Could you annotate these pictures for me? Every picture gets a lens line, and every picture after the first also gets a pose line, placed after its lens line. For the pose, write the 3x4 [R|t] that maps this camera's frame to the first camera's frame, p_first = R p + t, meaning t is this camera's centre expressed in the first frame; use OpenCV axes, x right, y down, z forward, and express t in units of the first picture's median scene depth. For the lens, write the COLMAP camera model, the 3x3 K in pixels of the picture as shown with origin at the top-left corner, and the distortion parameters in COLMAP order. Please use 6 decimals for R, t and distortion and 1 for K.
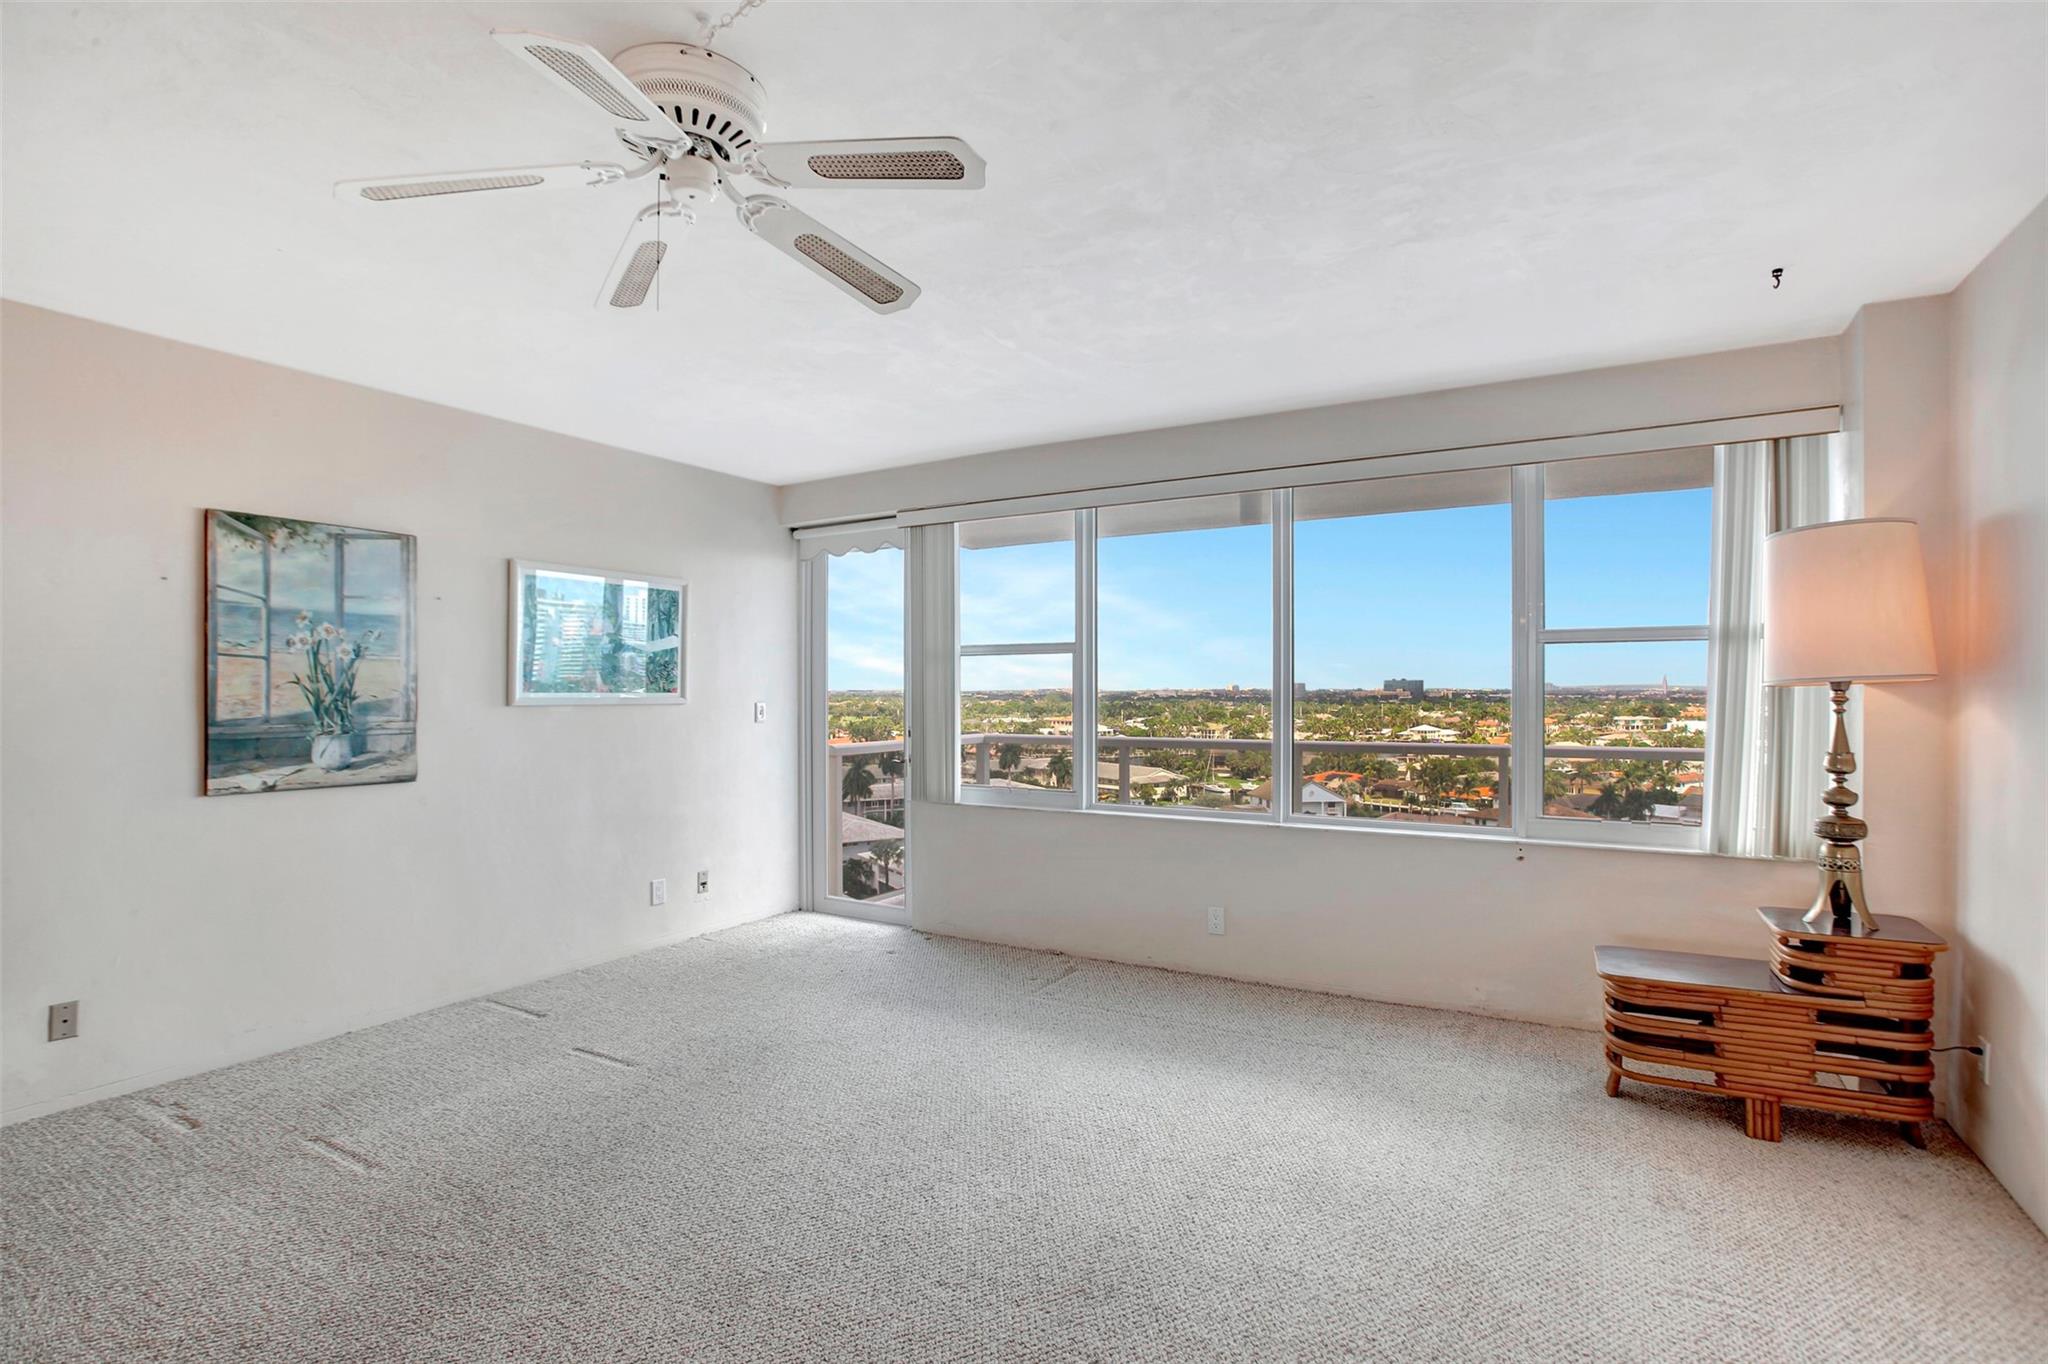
lens RADIAL K [[977.1, 0, 1037.9], [0, 977.1, 686.7], [0, 0, 1]] dist [-0.011168, 0.007700]
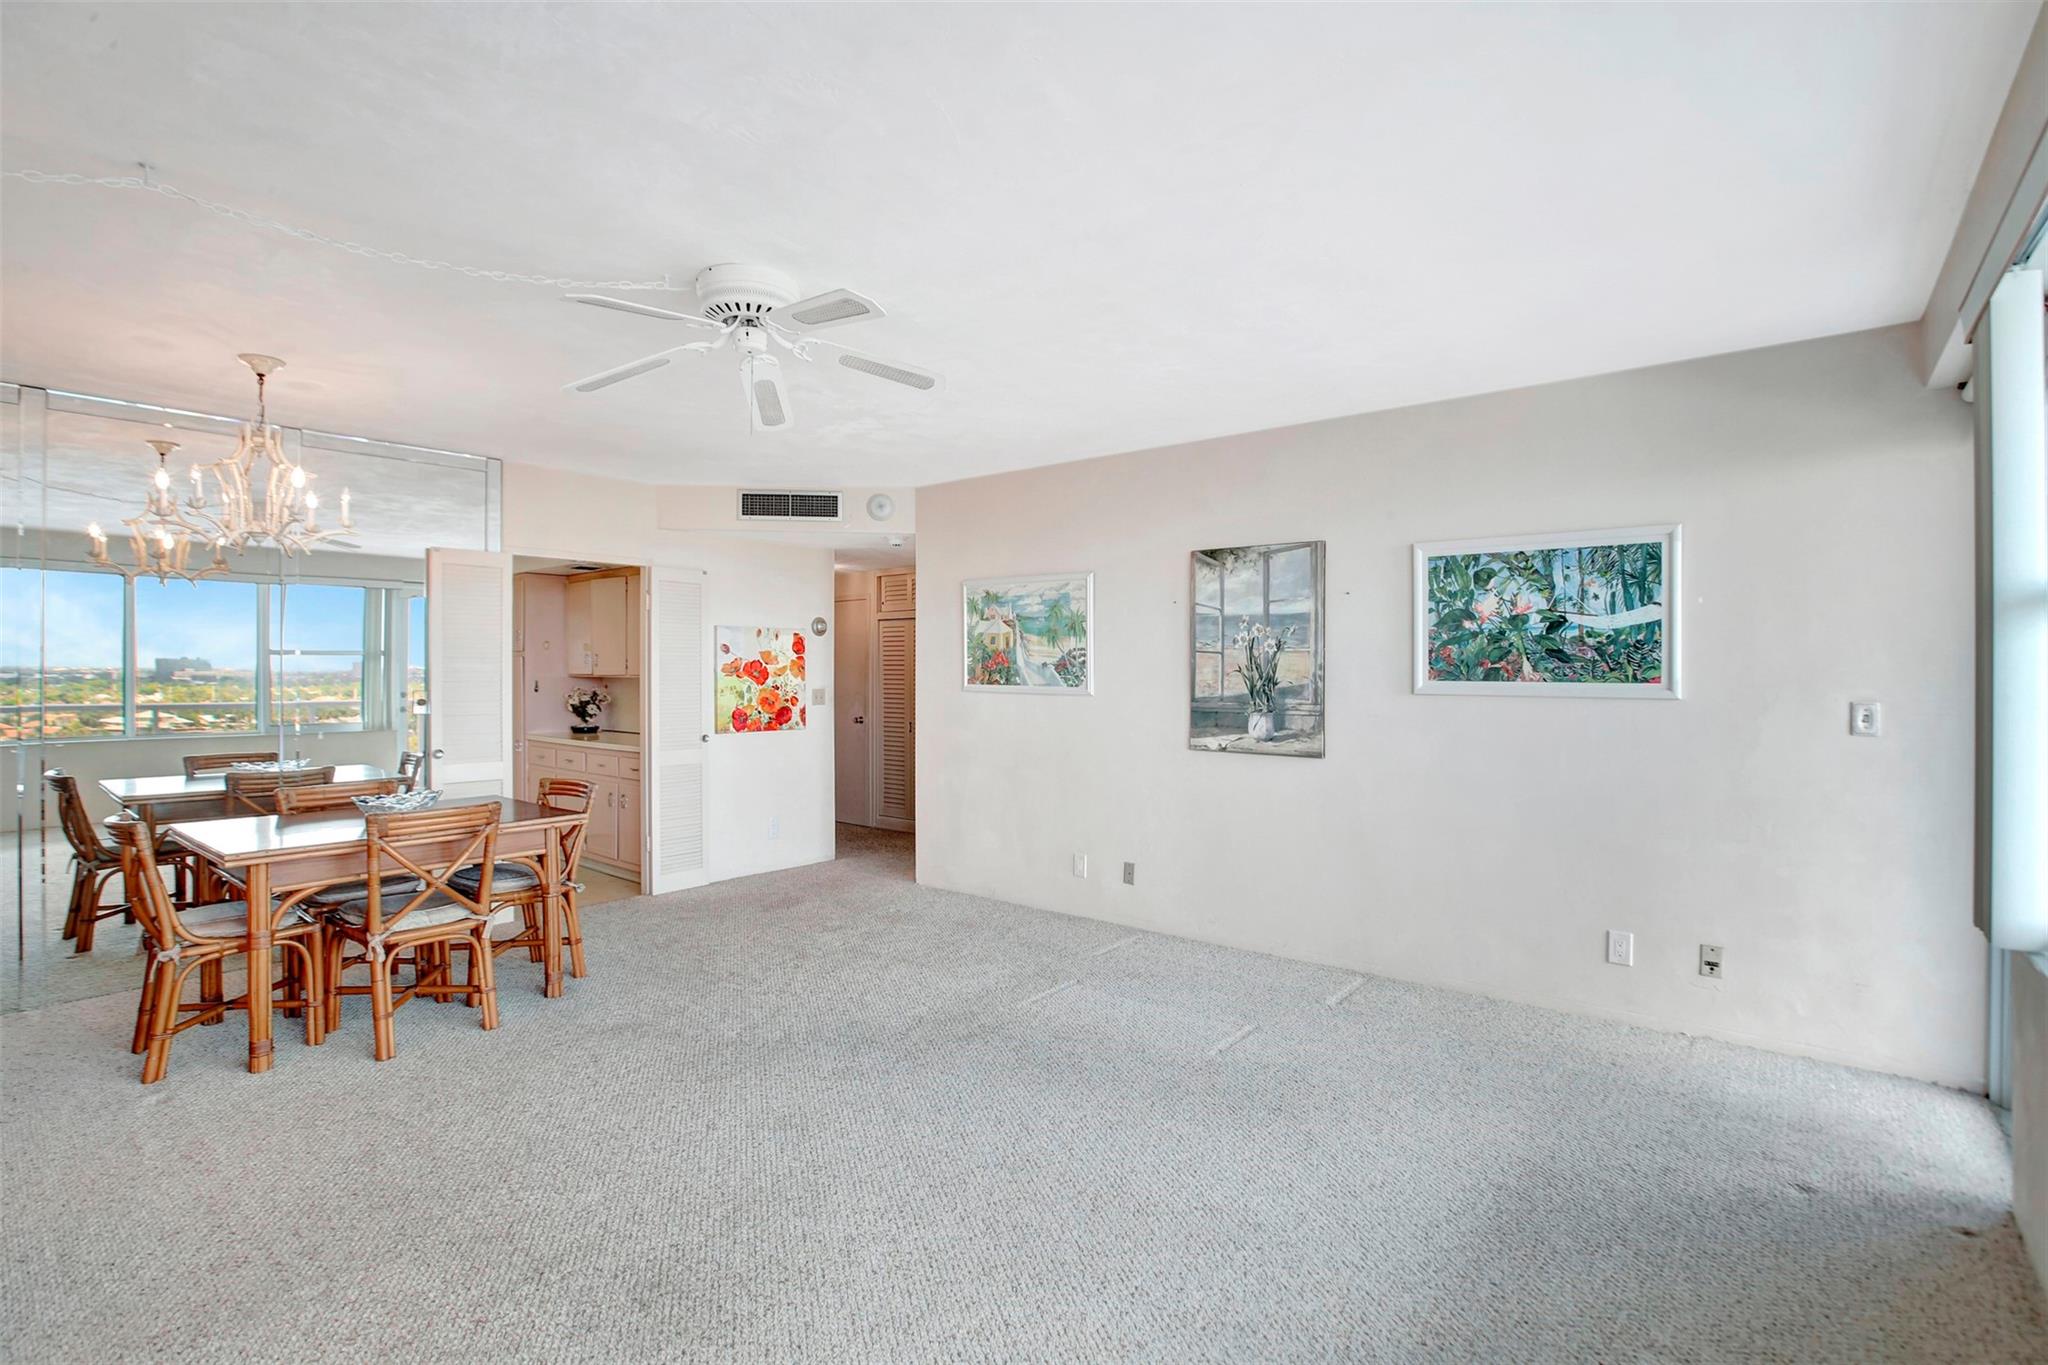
lens RADIAL K [[977.1, 0, 1024.9], [0, 977.1, 671.9], [0, 0, 1]] dist [-0.011168, 0.007700]
pose [[-0.156014, 0.002727, -0.987751, 0.567099], [0.001759, 0.999995, 0.002483, -0.006687], [0.987753, -0.001351, -0.156018, 0.891740]]
